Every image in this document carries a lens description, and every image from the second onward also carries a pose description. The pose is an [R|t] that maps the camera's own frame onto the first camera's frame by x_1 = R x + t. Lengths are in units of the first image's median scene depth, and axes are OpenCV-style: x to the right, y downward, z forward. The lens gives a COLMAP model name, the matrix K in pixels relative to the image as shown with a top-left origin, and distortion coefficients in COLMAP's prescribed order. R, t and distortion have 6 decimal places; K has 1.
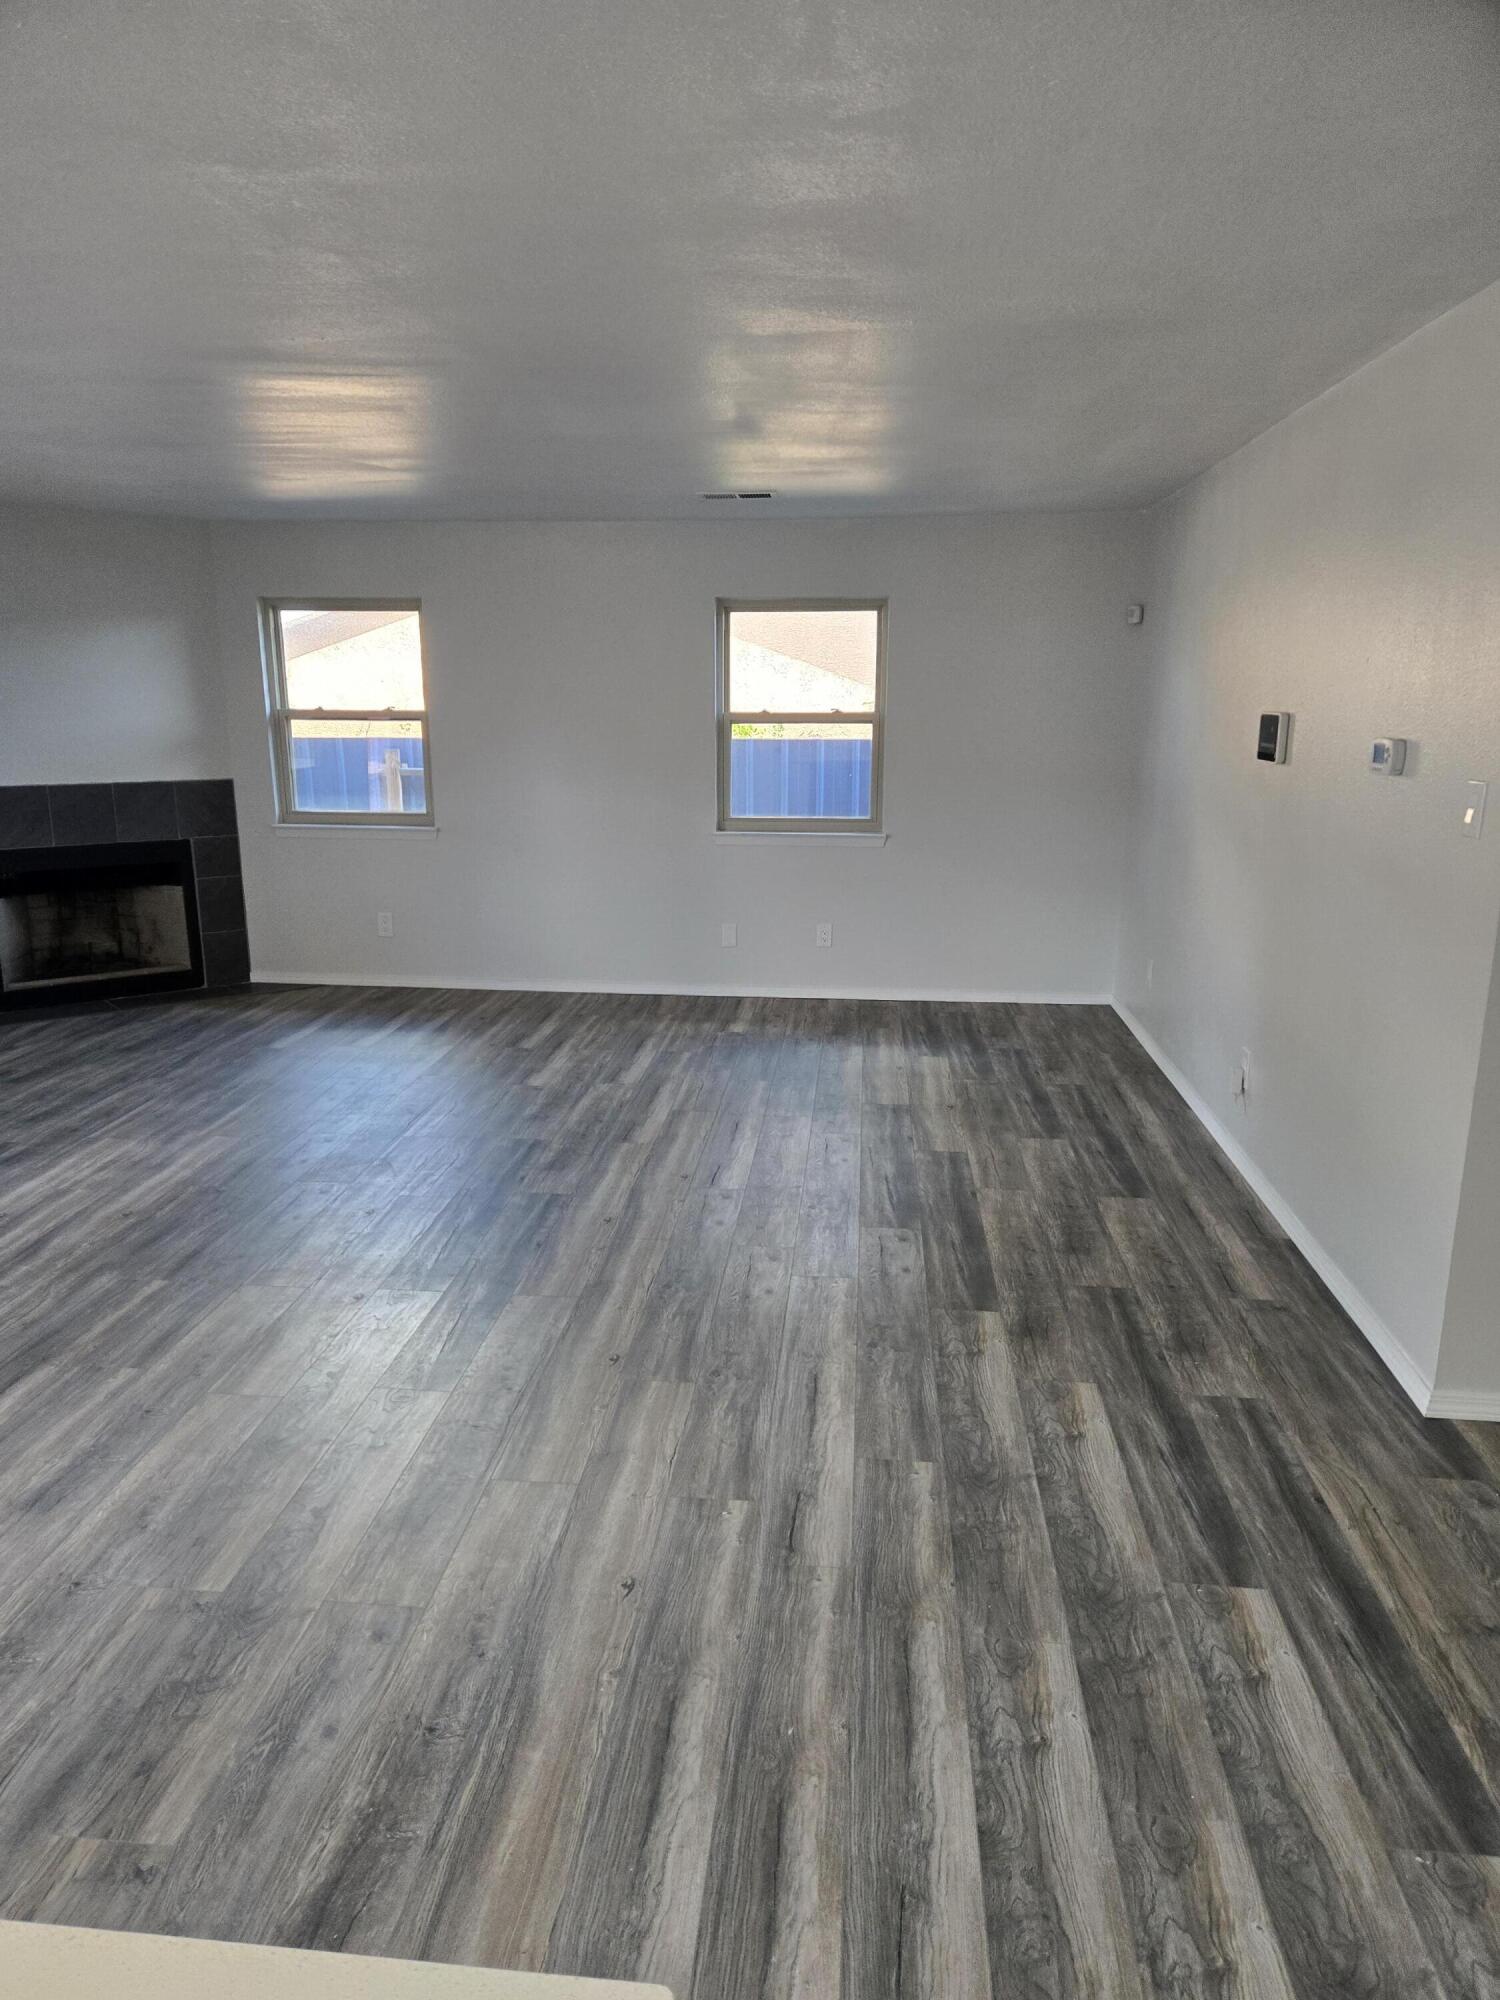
lens RADIAL K [[1343.2, 0, 720.4], [0, 1343.2, 1011.0], [0, 0, 1]] dist [0.046937, -0.052238]
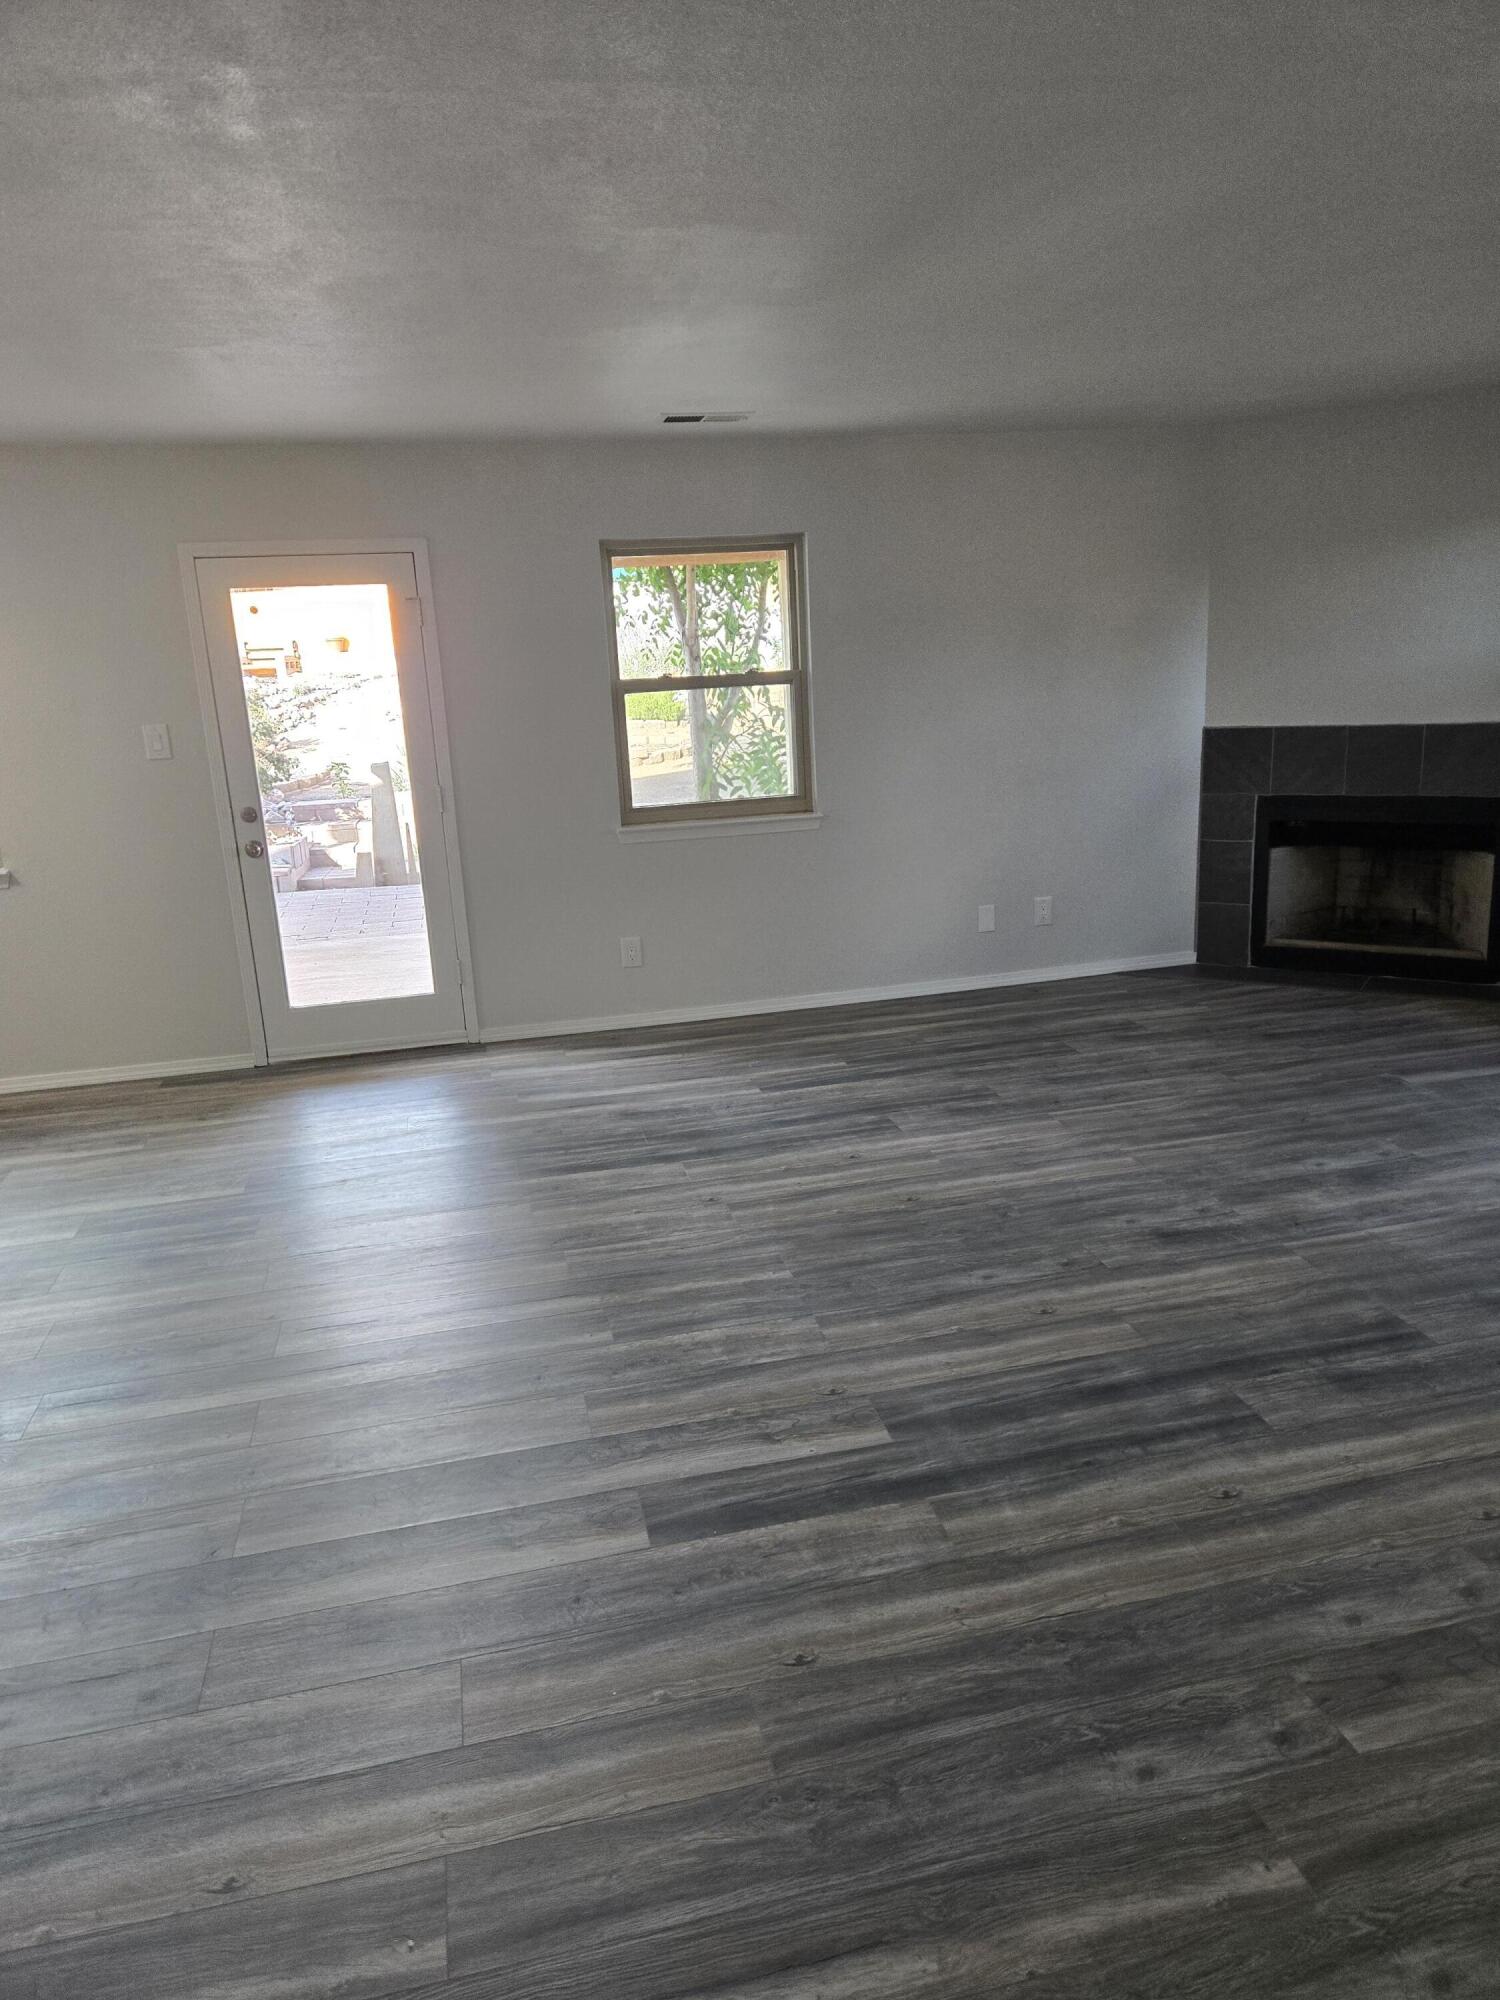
lens RADIAL K [[1343.2, 0, 749.4], [0, 1343.2, 978.3], [0, 0, 1]] dist [0.046937, -0.052238]
pose [[0.327957, 0.203815, -0.922444, 0.310196], [-0.170048, 0.973236, 0.154580, -0.108738], [0.929262, 0.106164, 0.353838, 0.495602]]
